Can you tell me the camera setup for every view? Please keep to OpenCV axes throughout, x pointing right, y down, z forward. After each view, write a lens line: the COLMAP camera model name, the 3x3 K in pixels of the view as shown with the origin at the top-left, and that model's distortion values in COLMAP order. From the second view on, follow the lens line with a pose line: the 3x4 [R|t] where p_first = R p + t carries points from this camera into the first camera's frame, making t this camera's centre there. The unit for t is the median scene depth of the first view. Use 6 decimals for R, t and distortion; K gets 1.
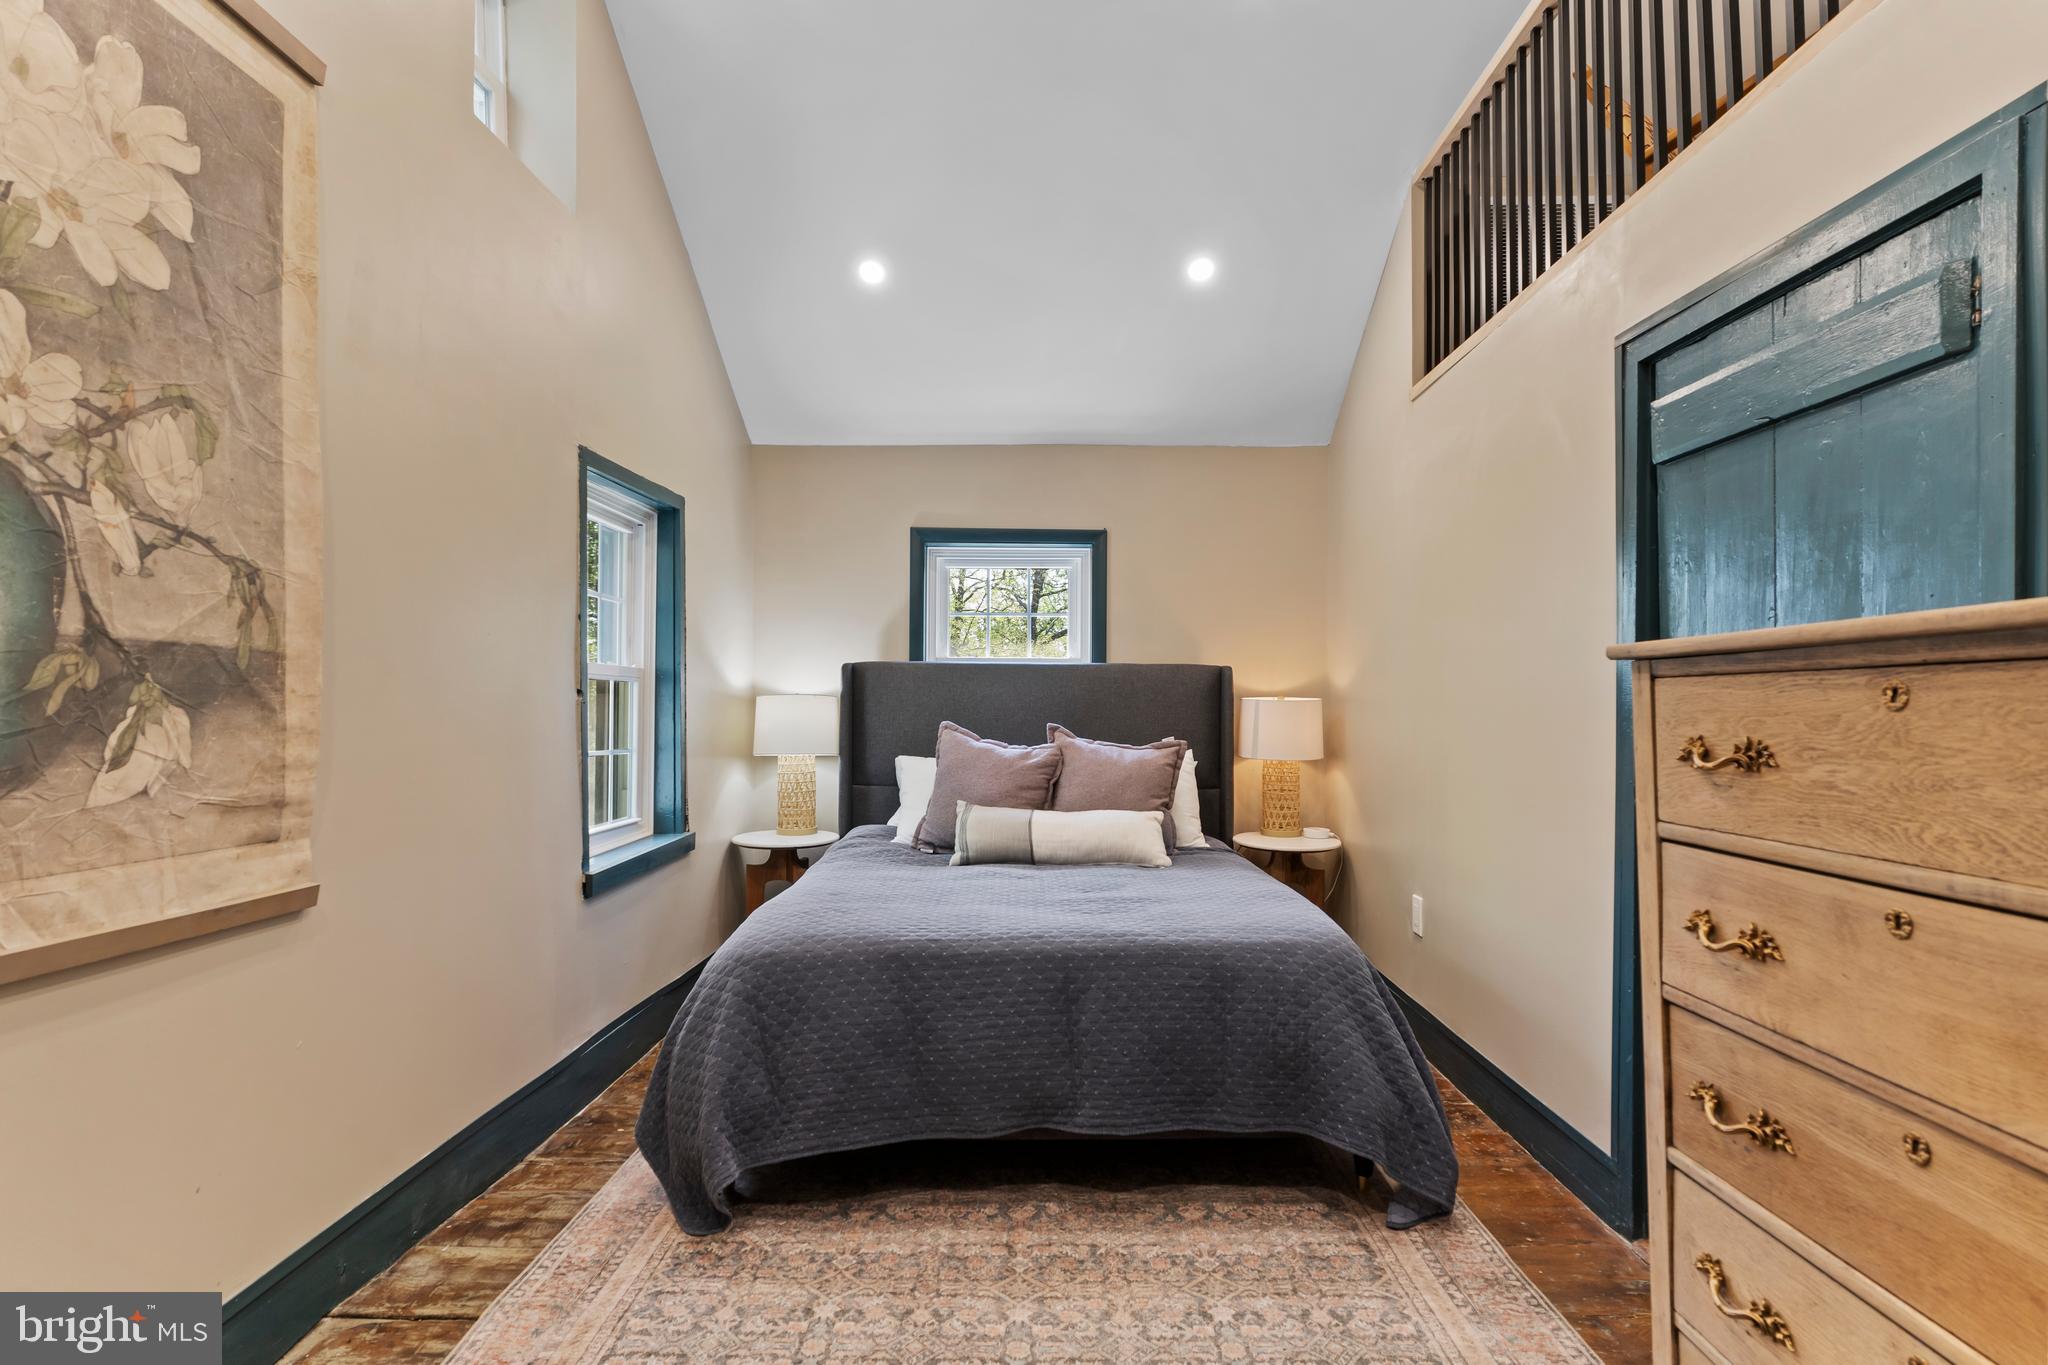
lens RADIAL K [[1057.8, 0, 1036.5], [0, 1057.8, 687.0], [0, 0, 1]] dist [-0.004627, 0.004235]
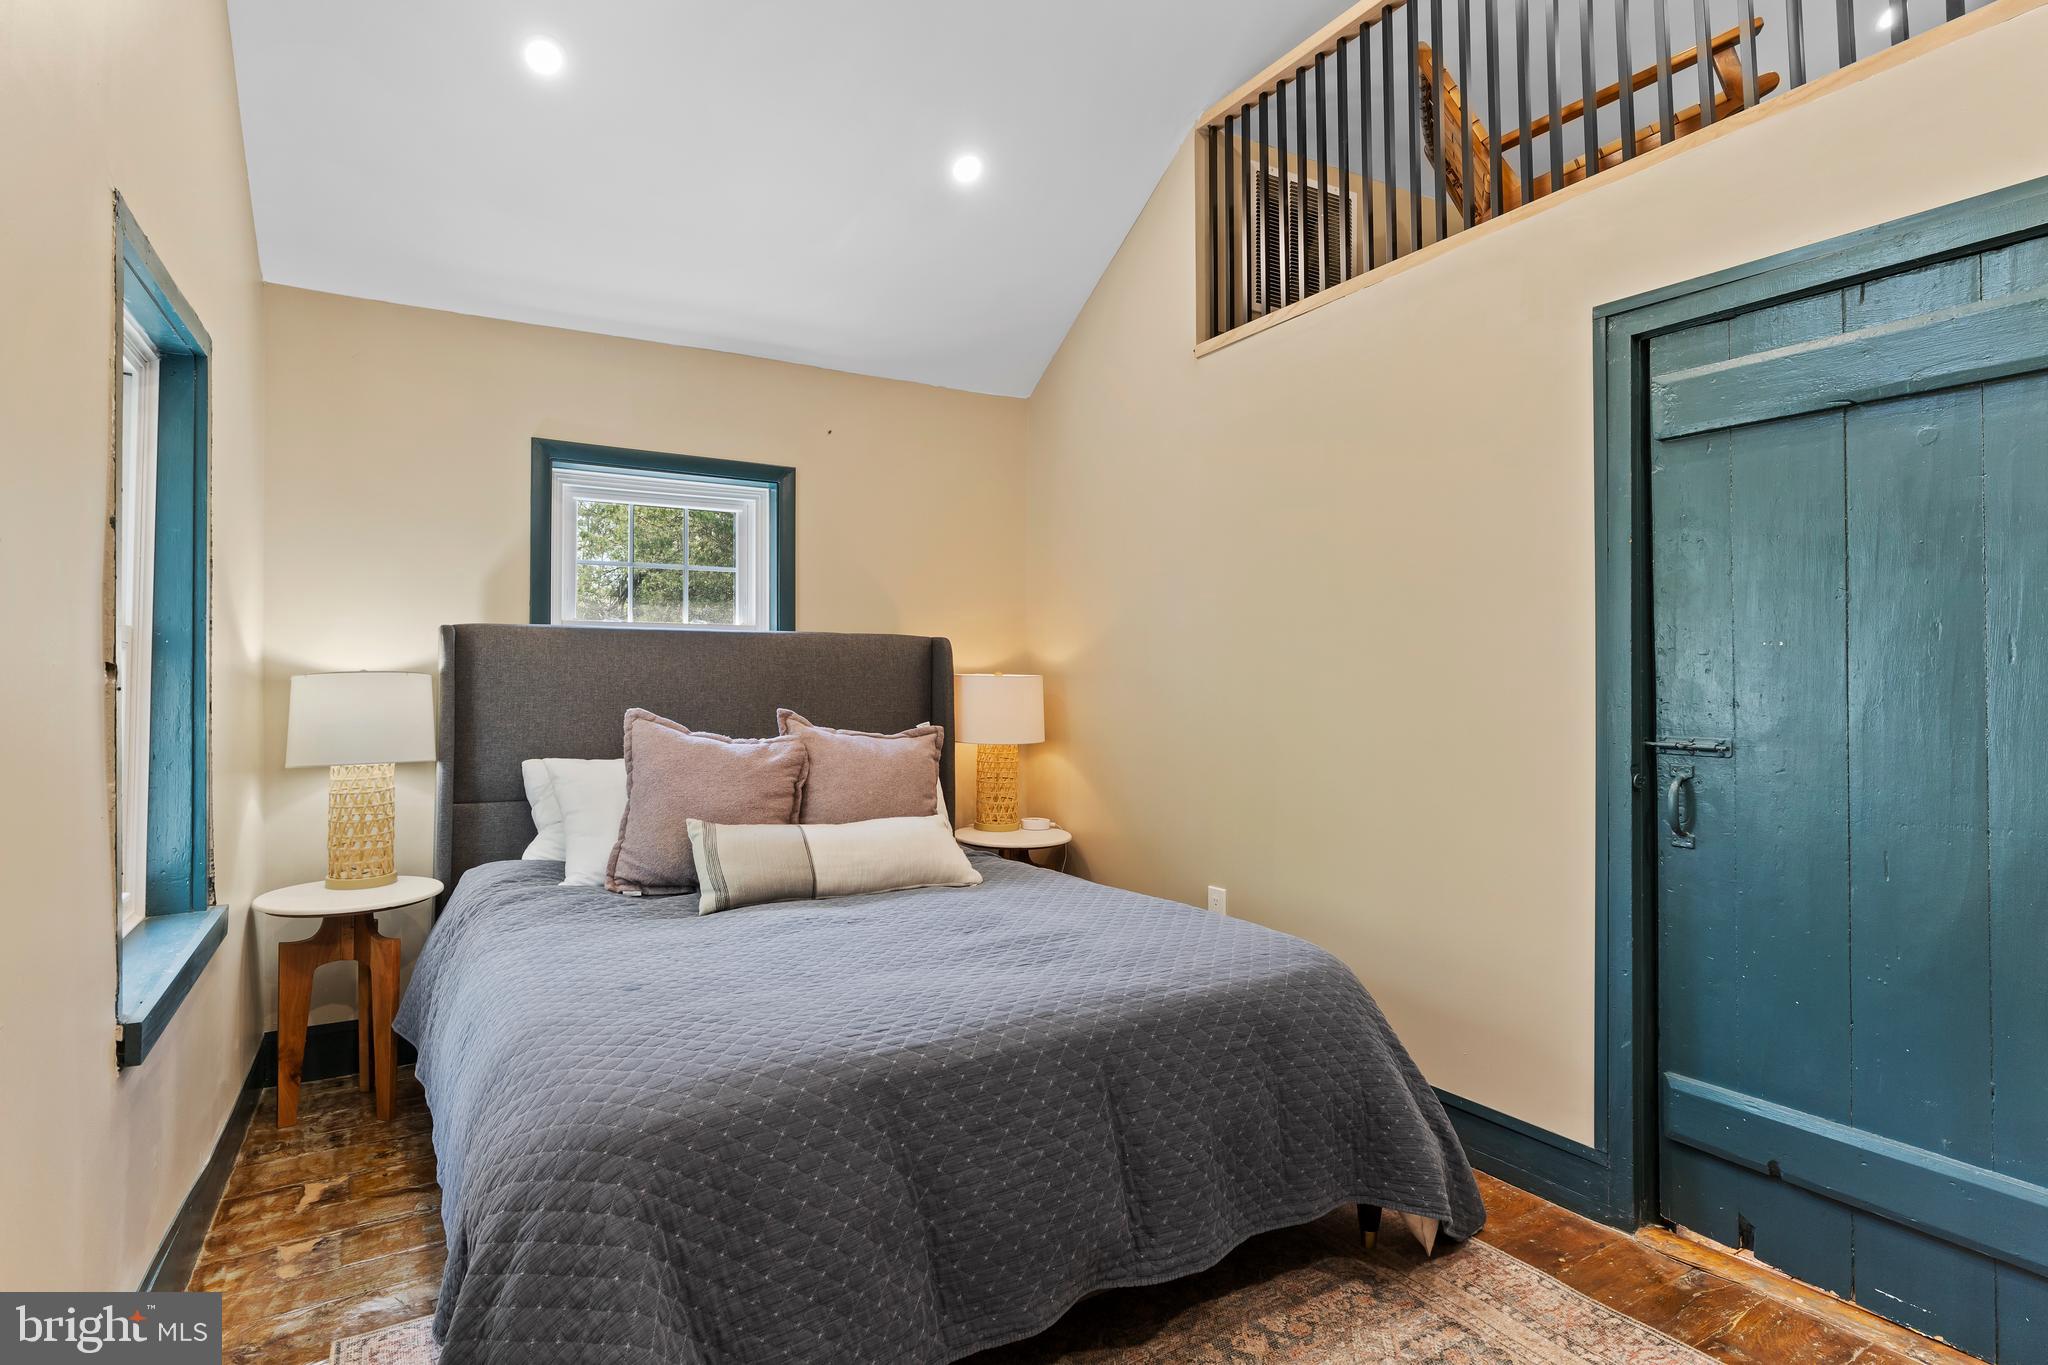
lens RADIAL K [[1057.8, 0, 983.5], [0, 1057.8, 649.4], [0, 0, 1]] dist [-0.004627, 0.004235]
pose [[0.855004, 0.010452, 0.518516, -0.270364], [-0.004221, 0.999904, -0.013194, 0.000811], [-0.518604, 0.009092, 0.854966, 0.277709]]
